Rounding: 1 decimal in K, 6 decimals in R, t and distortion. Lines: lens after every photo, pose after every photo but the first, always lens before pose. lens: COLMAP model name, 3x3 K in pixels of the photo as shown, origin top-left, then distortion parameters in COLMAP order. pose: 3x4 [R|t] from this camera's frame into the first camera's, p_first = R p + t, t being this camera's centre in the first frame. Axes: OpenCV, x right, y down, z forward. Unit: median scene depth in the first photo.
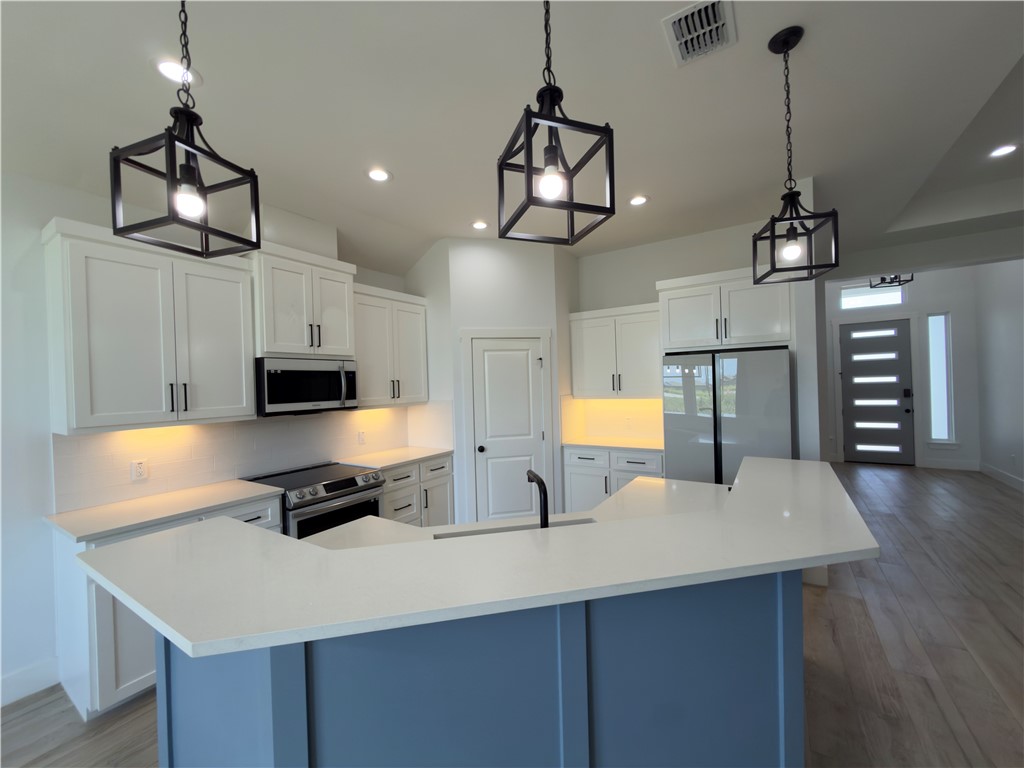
lens RADIAL K [[409.3, 0, 514.7], [0, 409.3, 382.1], [0, 0, 1]] dist [0.001700, -0.000183]
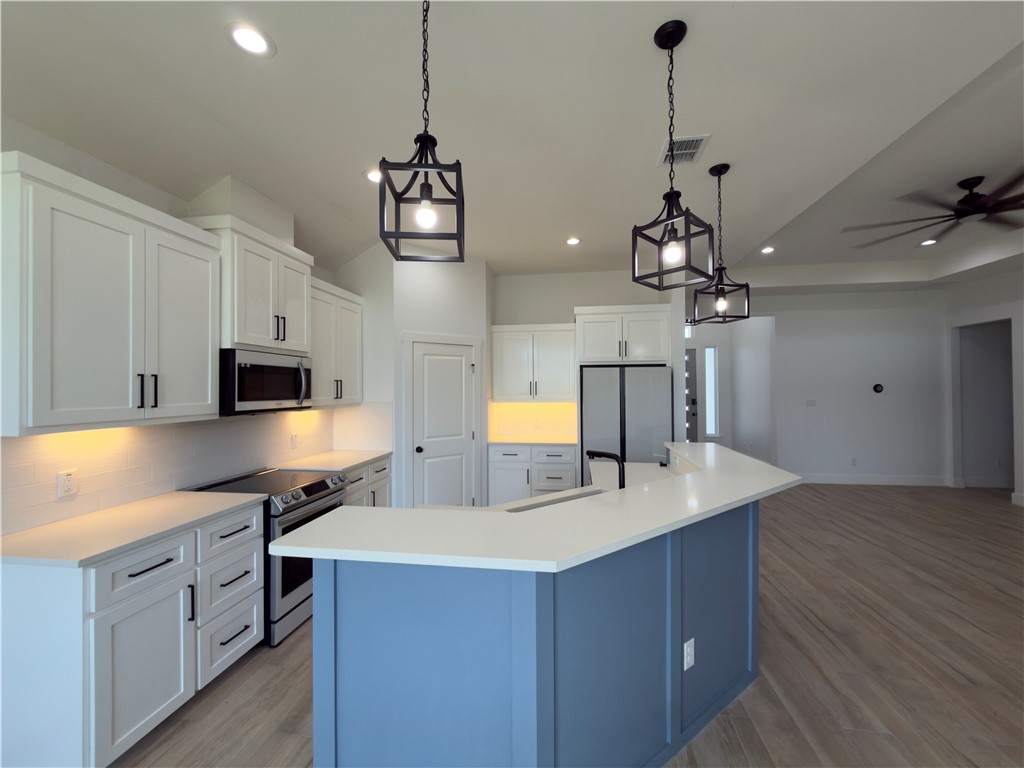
lens RADIAL K [[409.3, 0, 512.5], [0, 409.3, 383.0], [0, 0, 1]] dist [0.001700, -0.000183]
pose [[0.911067, 0.030305, 0.411144, -0.362714], [-0.023129, 0.999481, -0.022419, 0.016663], [-0.411610, 0.010916, 0.911295, -0.047635]]
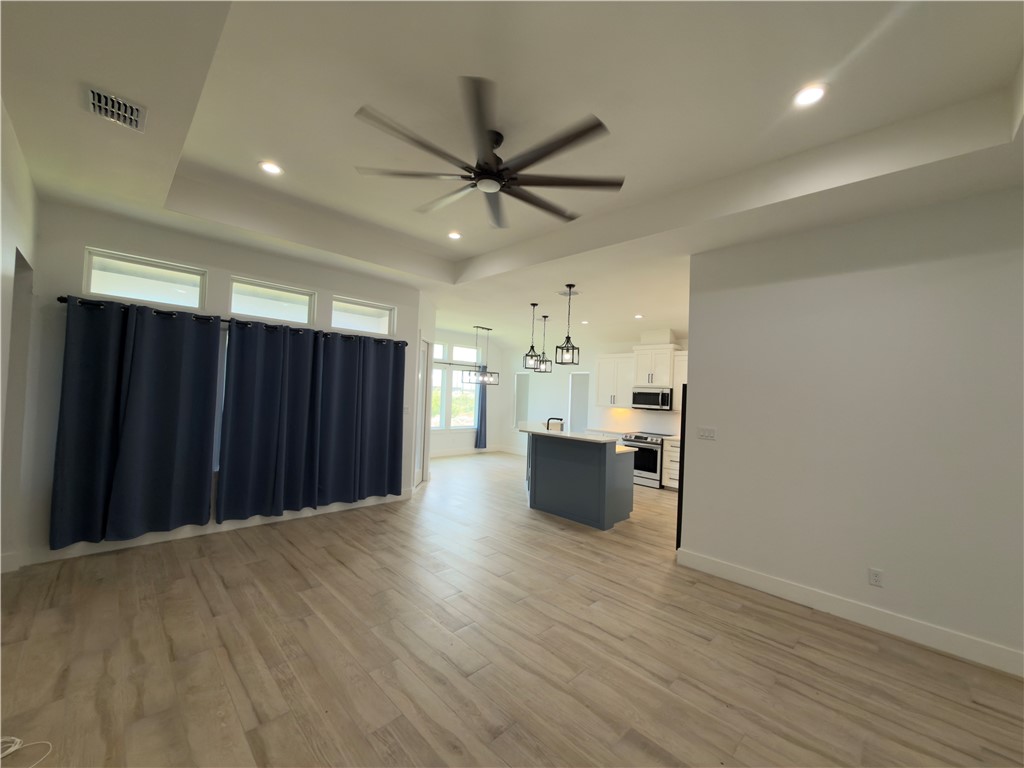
lens RADIAL K [[409.3, 0, 511.5], [0, 409.3, 382.8], [0, 0, 1]] dist [0.001700, -0.000183]
pose [[-0.212521, -0.000308, -0.977156, 1.968847], [-0.038635, 0.999221, 0.008088, -0.068621], [0.976392, 0.039472, -0.212367, 0.664501]]
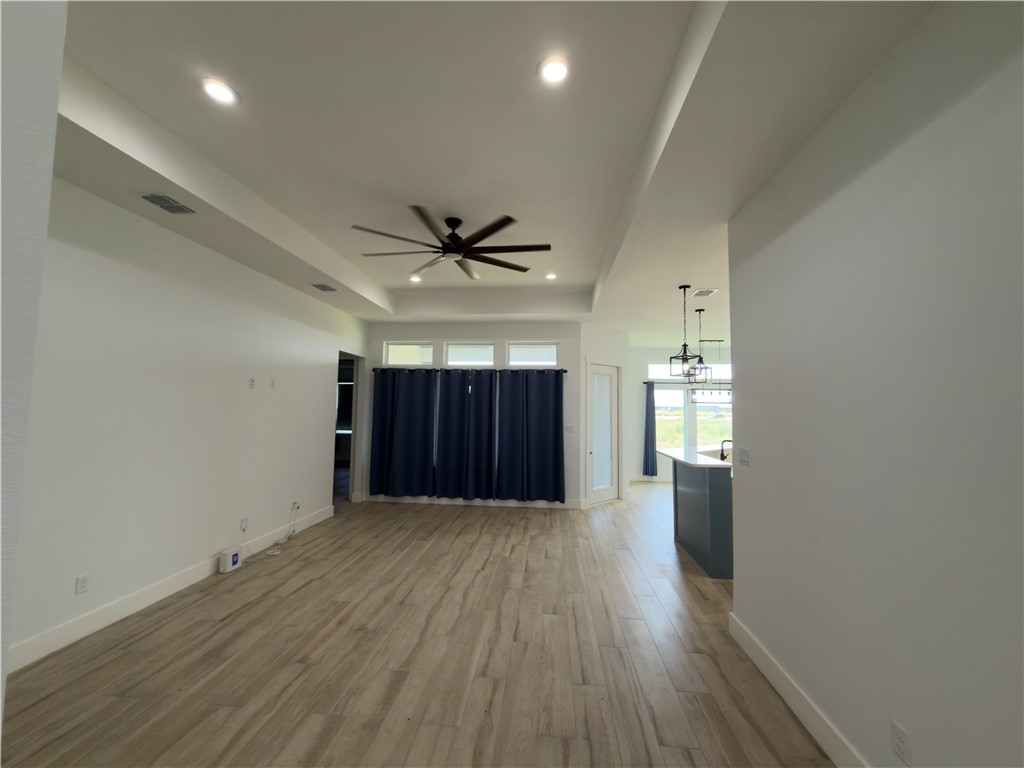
lens RADIAL K [[409.3, 0, 512.8], [0, 409.3, 388.5], [0, 0, 1]] dist [0.001700, -0.000183]
pose [[-0.888486, -0.002995, -0.458894, 1.524308], [0.013268, 0.999393, -0.032212, -0.057052], [0.458712, -0.034708, -0.887907, 1.496640]]
